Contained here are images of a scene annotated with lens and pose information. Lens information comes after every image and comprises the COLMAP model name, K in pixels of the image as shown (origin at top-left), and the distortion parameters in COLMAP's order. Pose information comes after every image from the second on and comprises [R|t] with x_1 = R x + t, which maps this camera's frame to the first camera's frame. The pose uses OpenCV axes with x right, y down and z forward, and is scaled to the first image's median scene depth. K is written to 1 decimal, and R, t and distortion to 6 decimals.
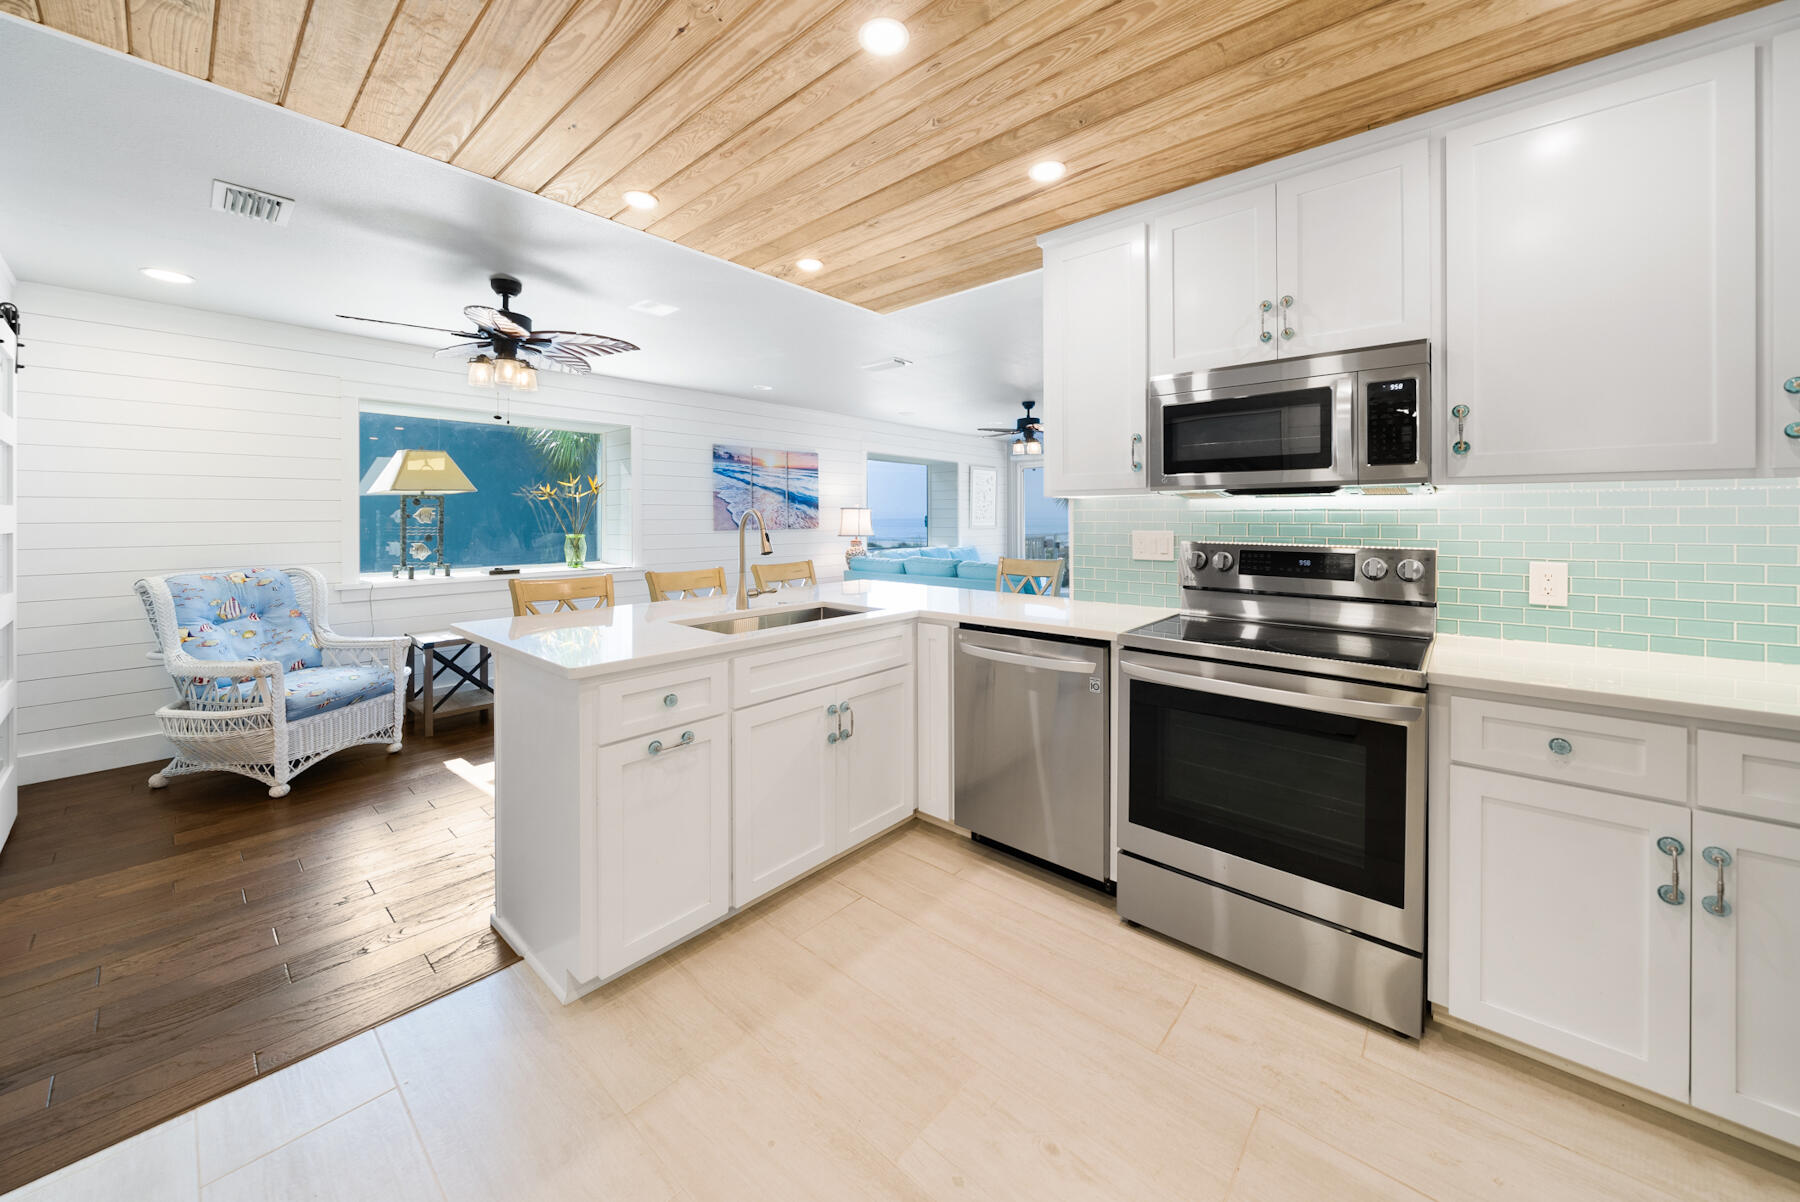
lens RADIAL K [[641.9, 0, 899.1], [0, 641.9, 592.8], [0, 0, 1]] dist [0.000285, -0.000026]
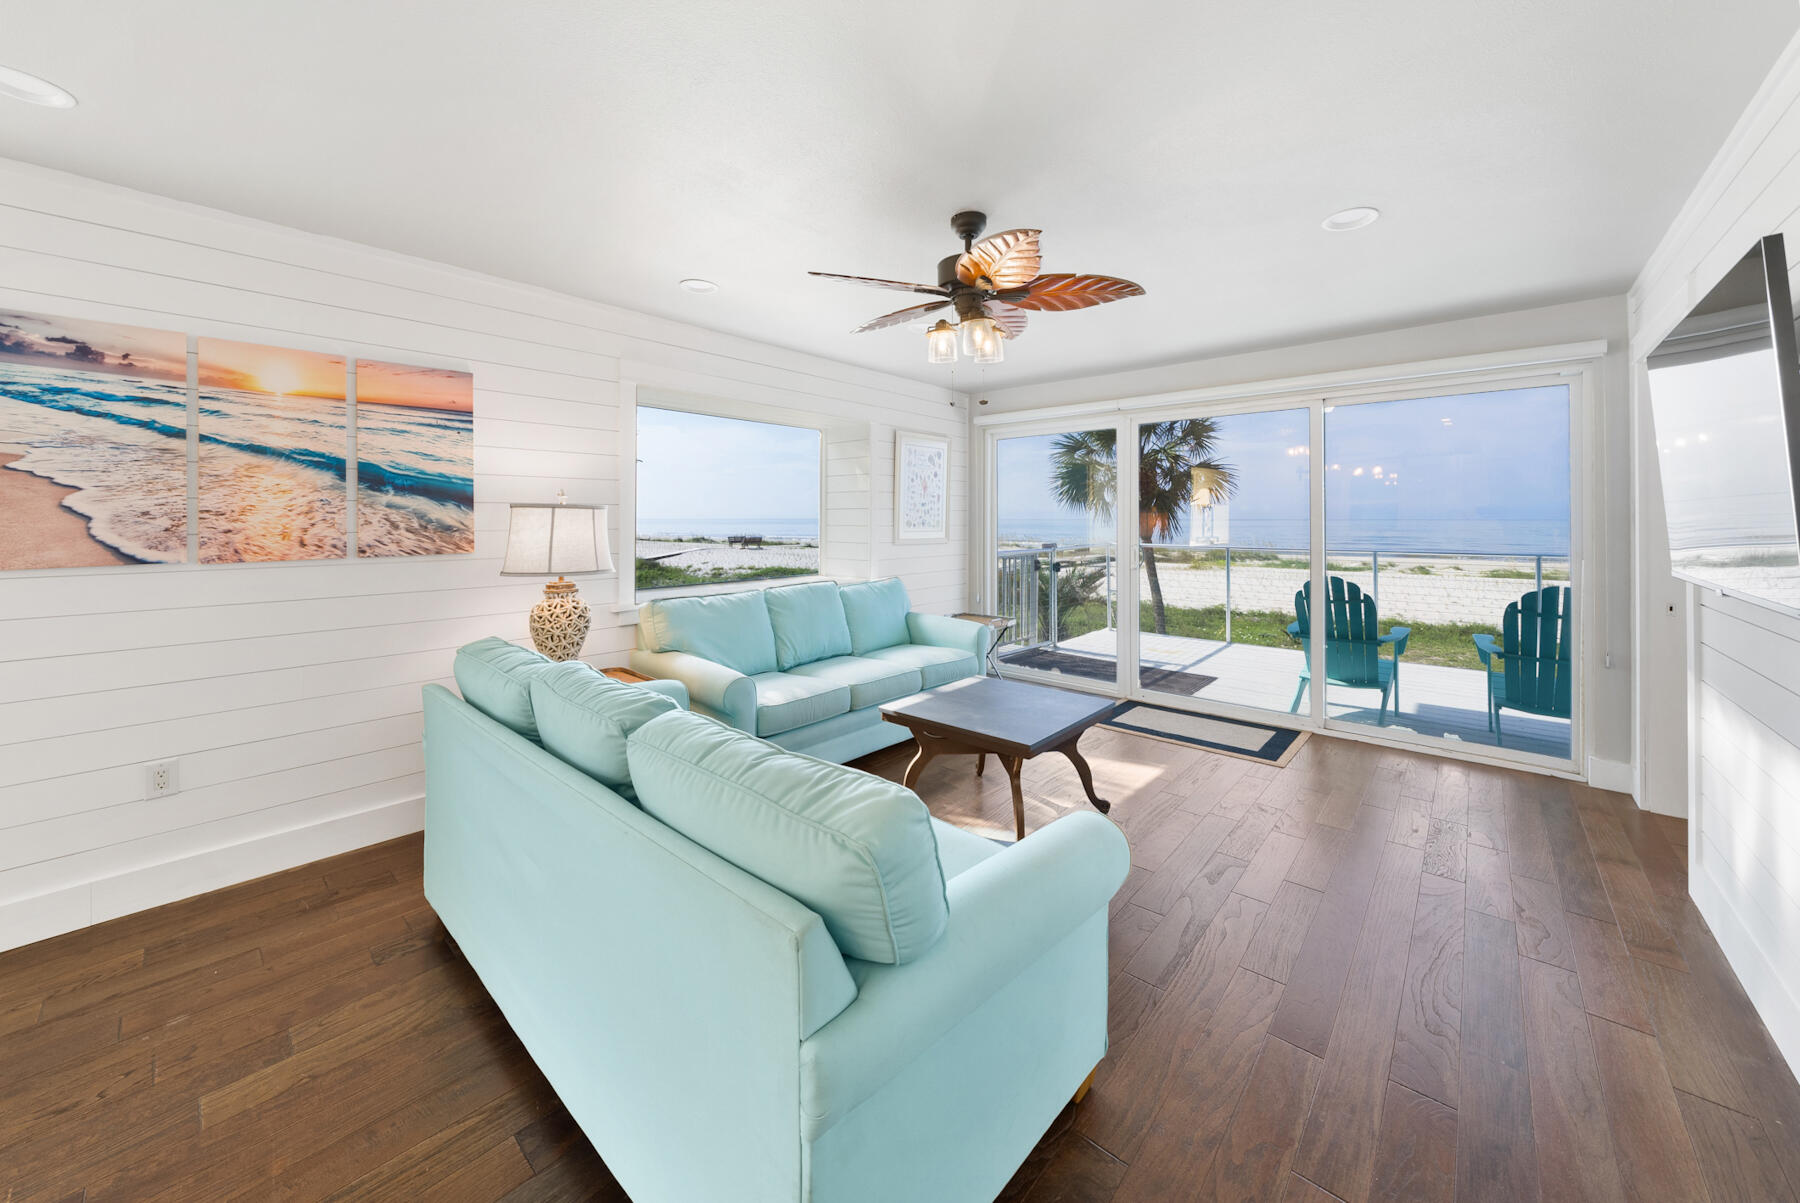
lens RADIAL K [[641.9, 0, 900.8], [0, 641.9, 602.5], [0, 0, 1]] dist [0.000285, -0.000026]
pose [[0.999992, 0.002512, -0.003019, 0.157672], [-0.002472, 0.999908, 0.013358, -0.077509], [0.003052, -0.013351, 0.999906, 0.602674]]
